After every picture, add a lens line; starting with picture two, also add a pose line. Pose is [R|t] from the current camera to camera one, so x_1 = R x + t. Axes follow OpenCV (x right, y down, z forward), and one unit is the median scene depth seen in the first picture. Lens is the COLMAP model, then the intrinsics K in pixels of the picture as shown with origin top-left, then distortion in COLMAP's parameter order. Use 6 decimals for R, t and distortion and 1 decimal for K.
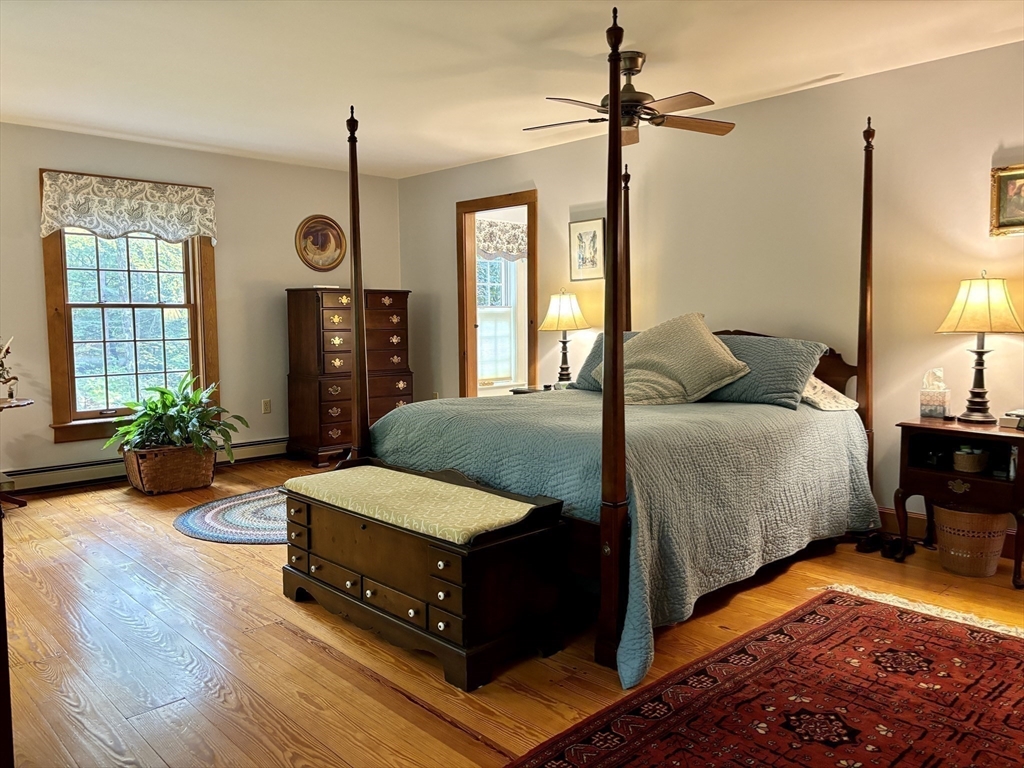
lens RADIAL K [[756.8, 0, 511.8], [0, 756.8, 380.3], [0, 0, 1]] dist [0.017600, -0.031607]
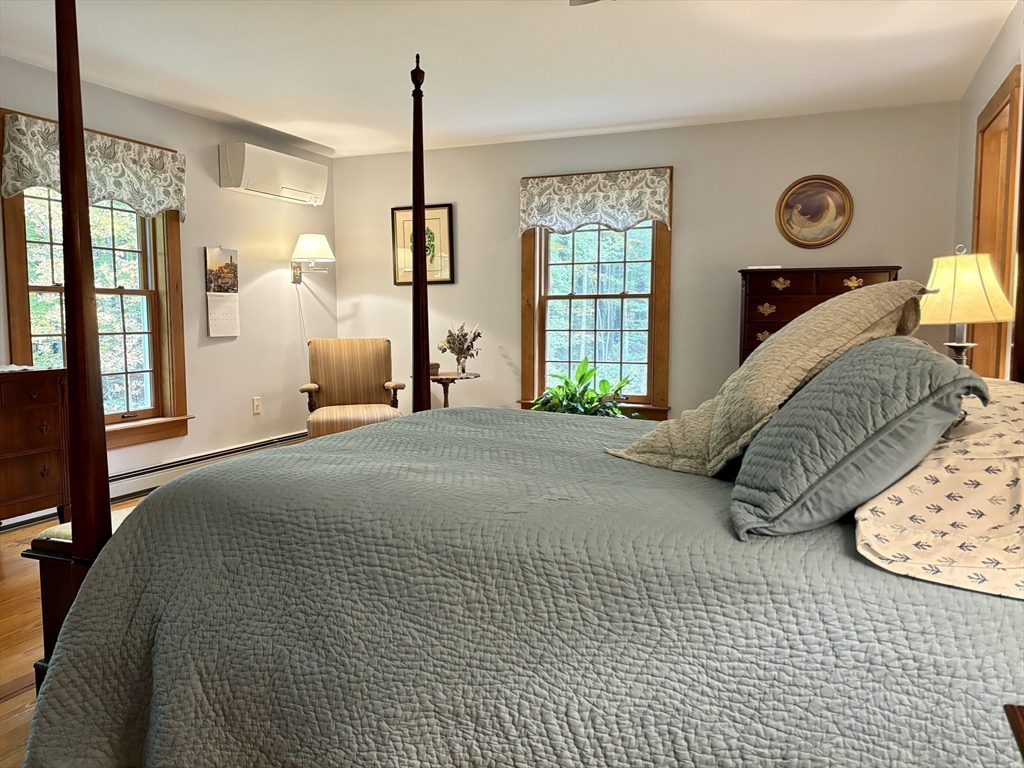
lens RADIAL K [[756.8, 0, 511.9], [0, 756.8, 386.8], [0, 0, 1]] dist [0.017600, -0.031607]
pose [[0.368679, 0.094826, -0.924707, 0.426782], [-0.083240, 0.994154, 0.068760, -0.038000], [0.925822, 0.051623, 0.374418, 0.520282]]
